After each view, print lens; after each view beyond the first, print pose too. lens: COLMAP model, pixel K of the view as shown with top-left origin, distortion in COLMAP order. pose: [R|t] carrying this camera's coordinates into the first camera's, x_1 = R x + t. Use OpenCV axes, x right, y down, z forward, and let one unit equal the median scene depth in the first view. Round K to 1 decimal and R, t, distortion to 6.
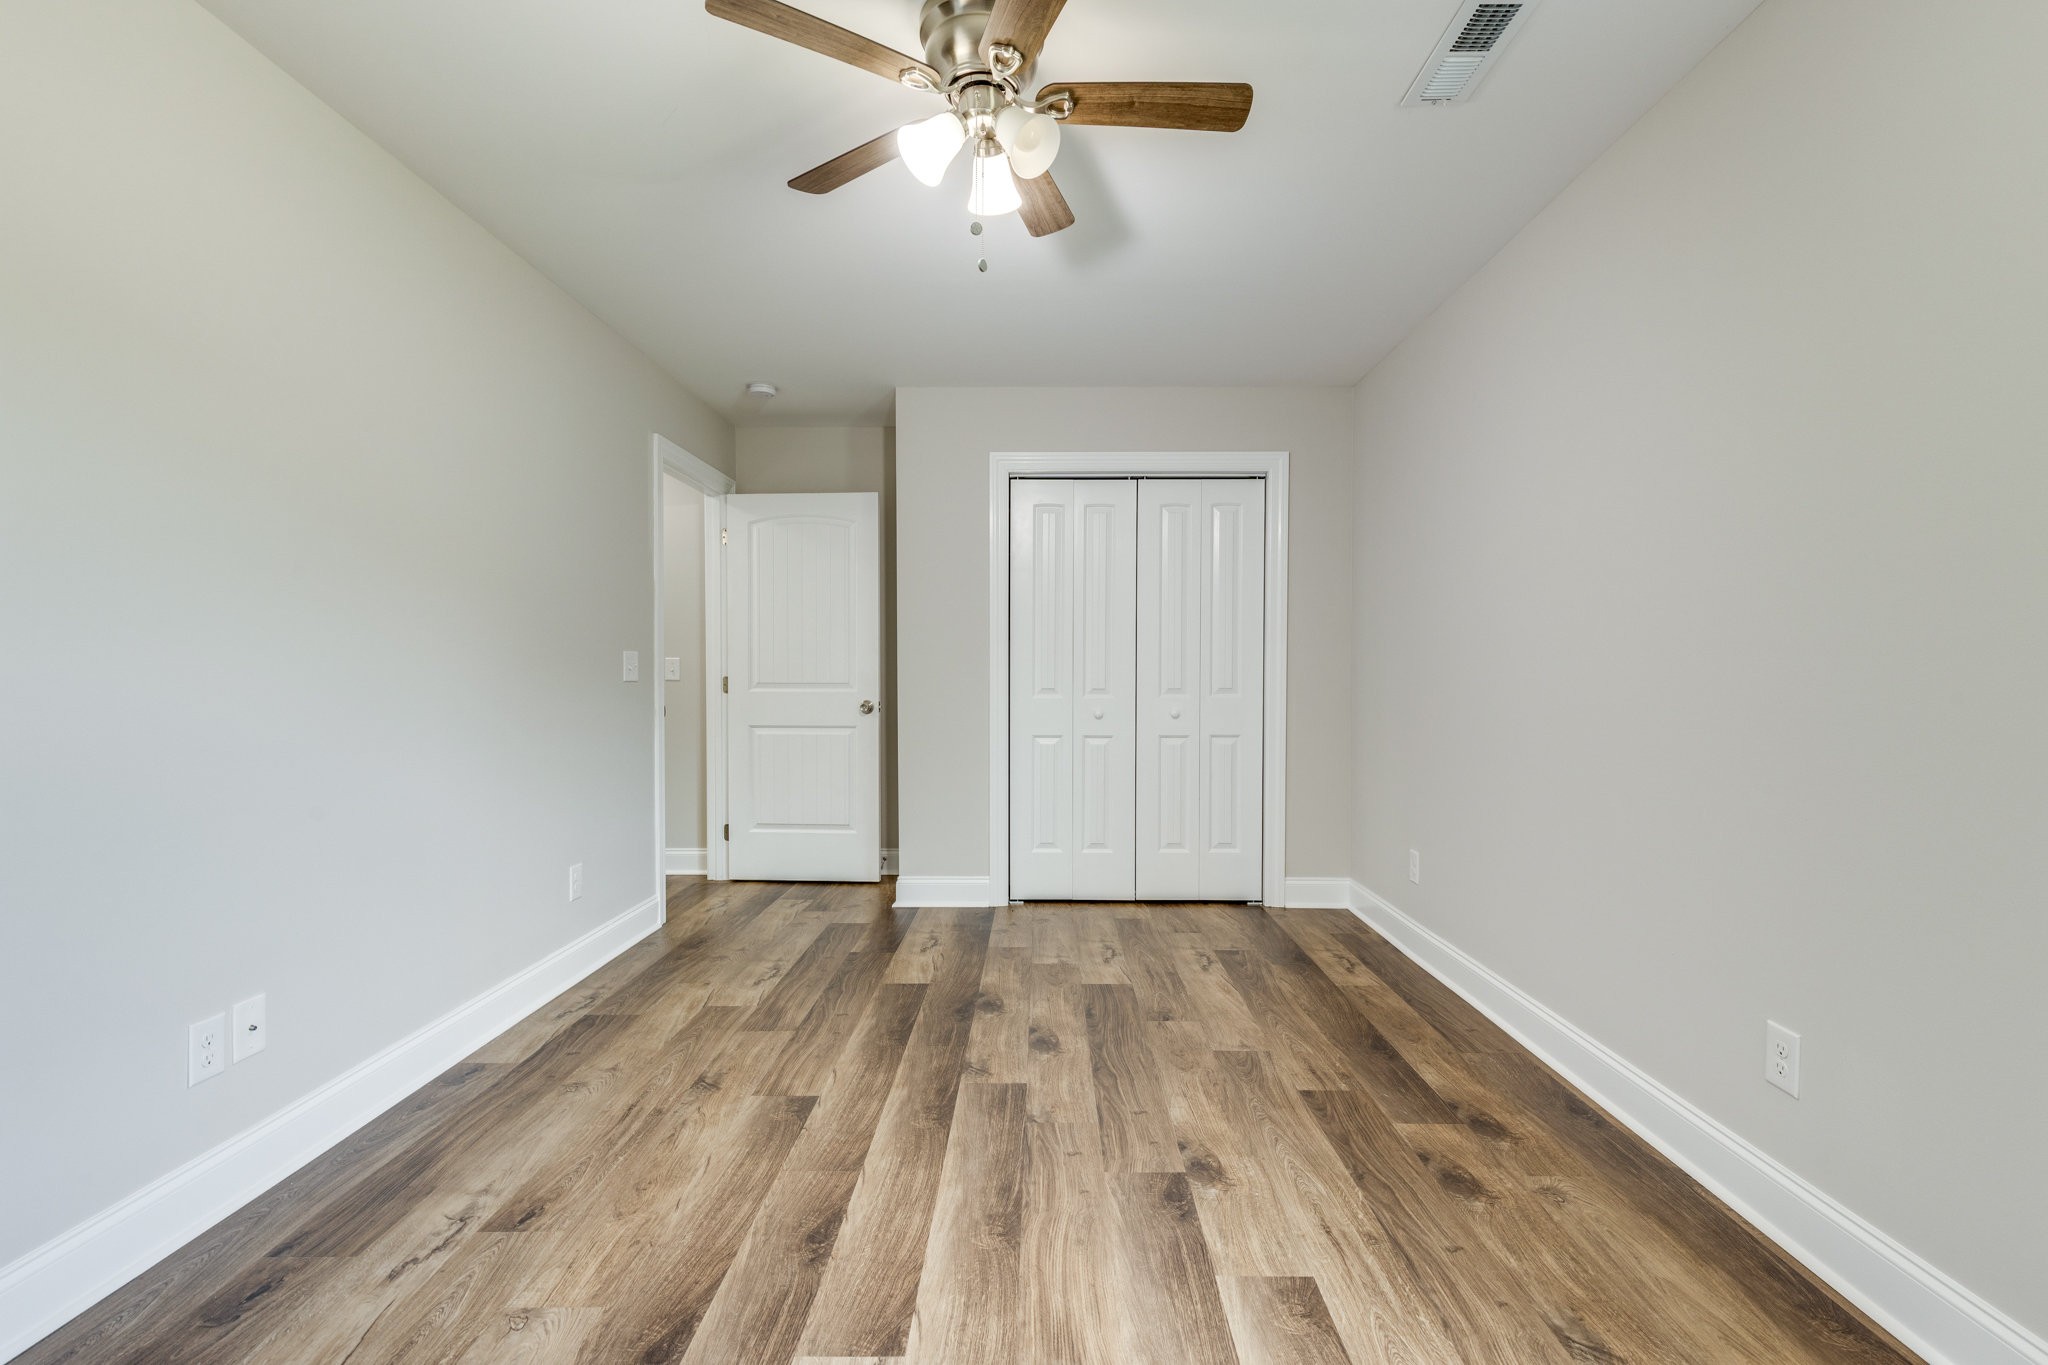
lens RADIAL K [[920.0, 0, 1035.6], [0, 920.0, 691.0], [0, 0, 1]] dist [0.009585, -0.000916]
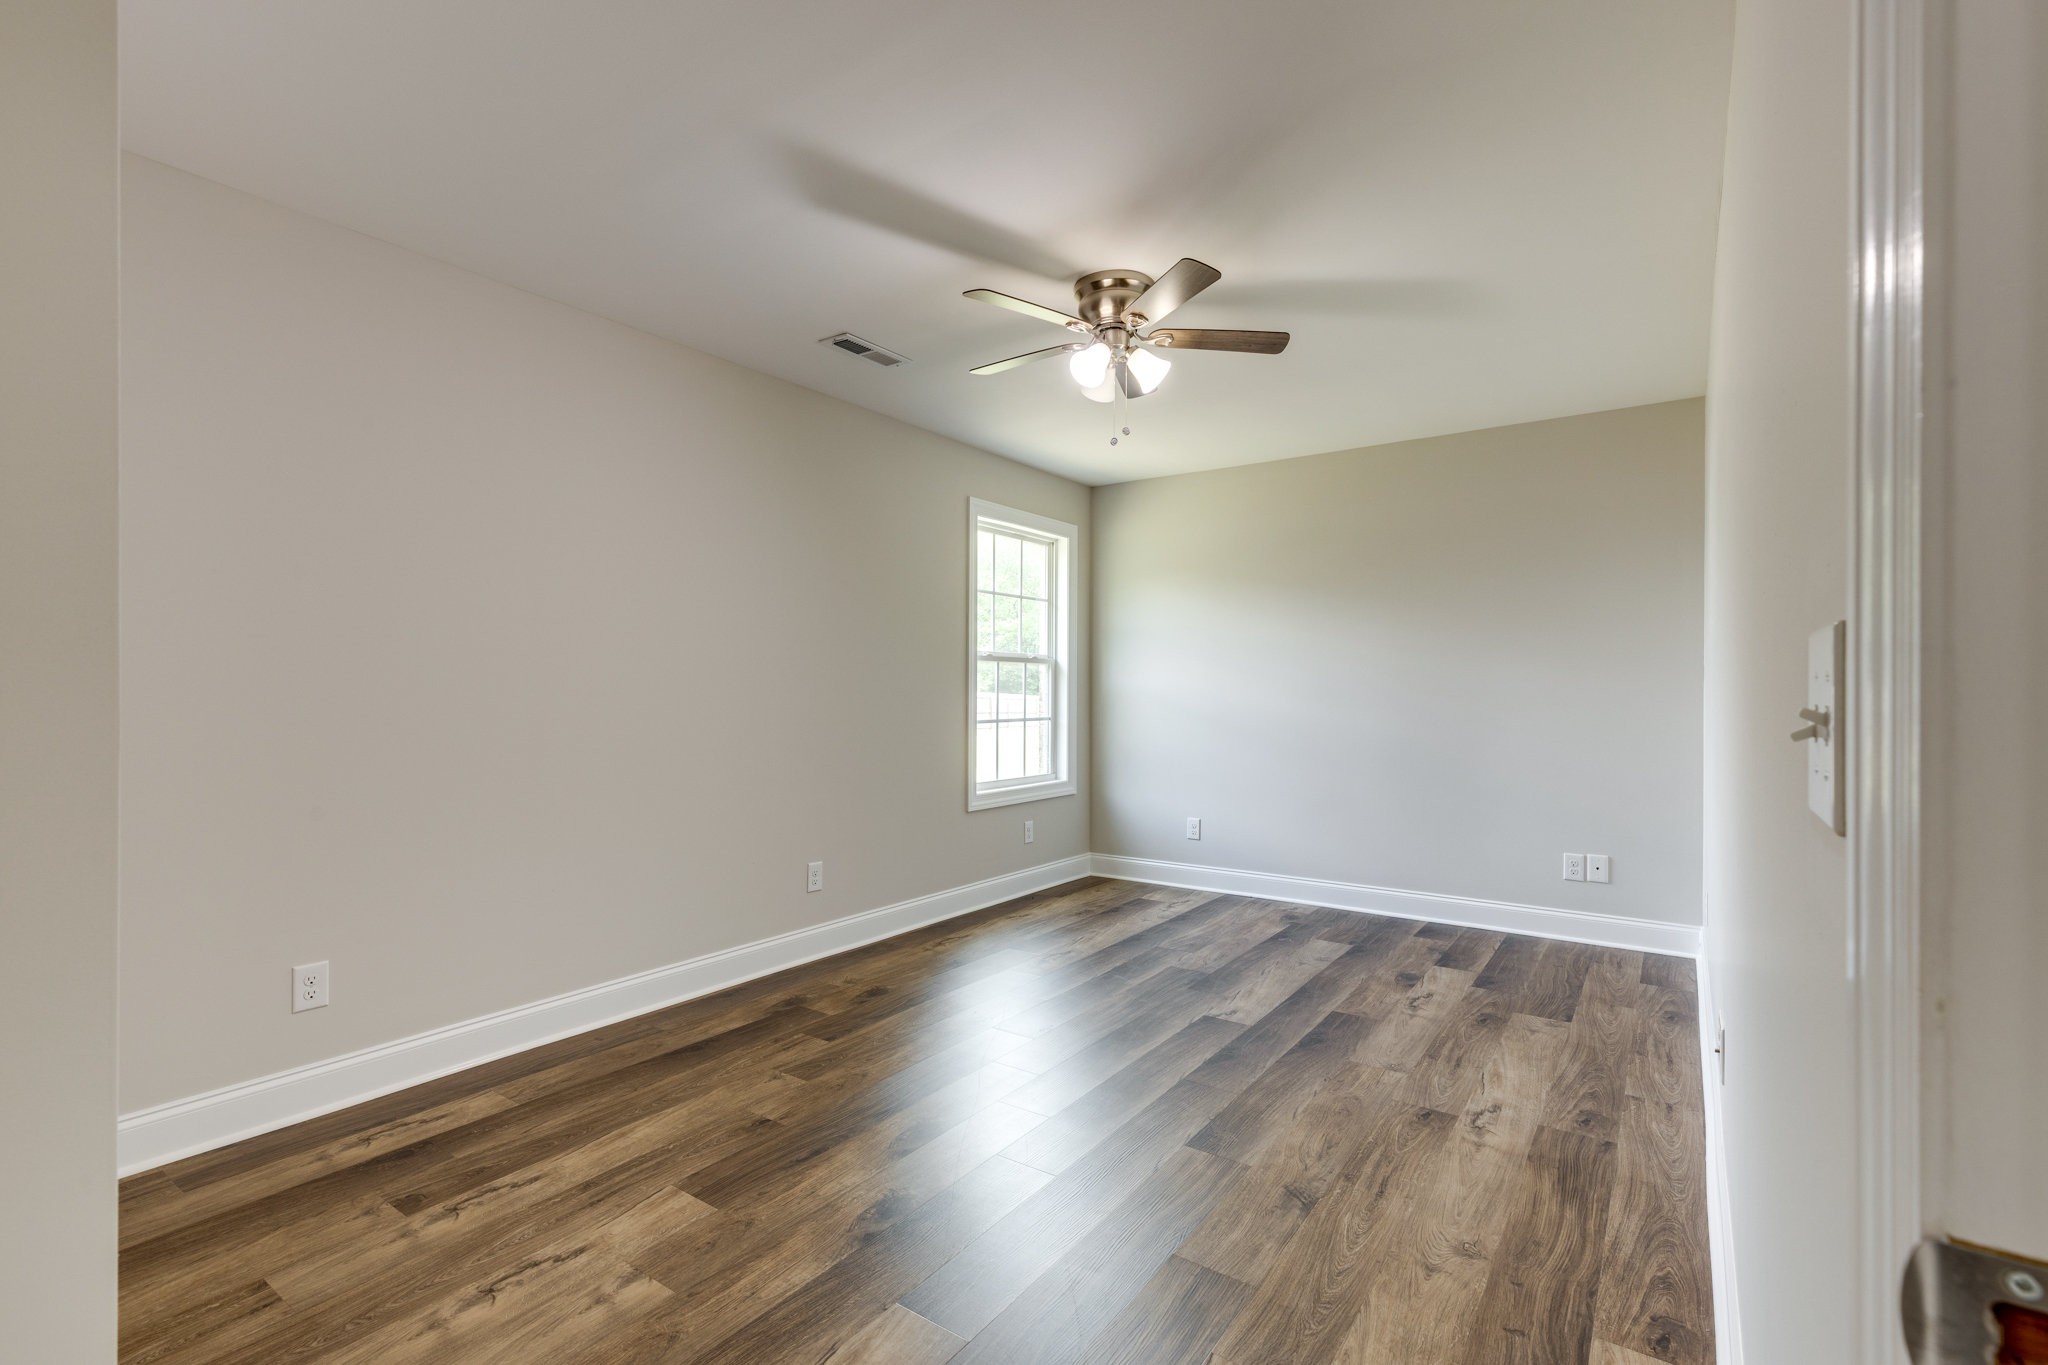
lens RADIAL K [[920.0, 0, 1035.6], [0, 920.0, 691.0], [0, 0, 1]] dist [0.009585, -0.000916]
pose [[-0.825033, 0.000178, 0.565084, -0.616508], [0.011448, 0.999800, 0.016399, -0.054468], [-0.564968, 0.019998, -0.824870, 1.772220]]
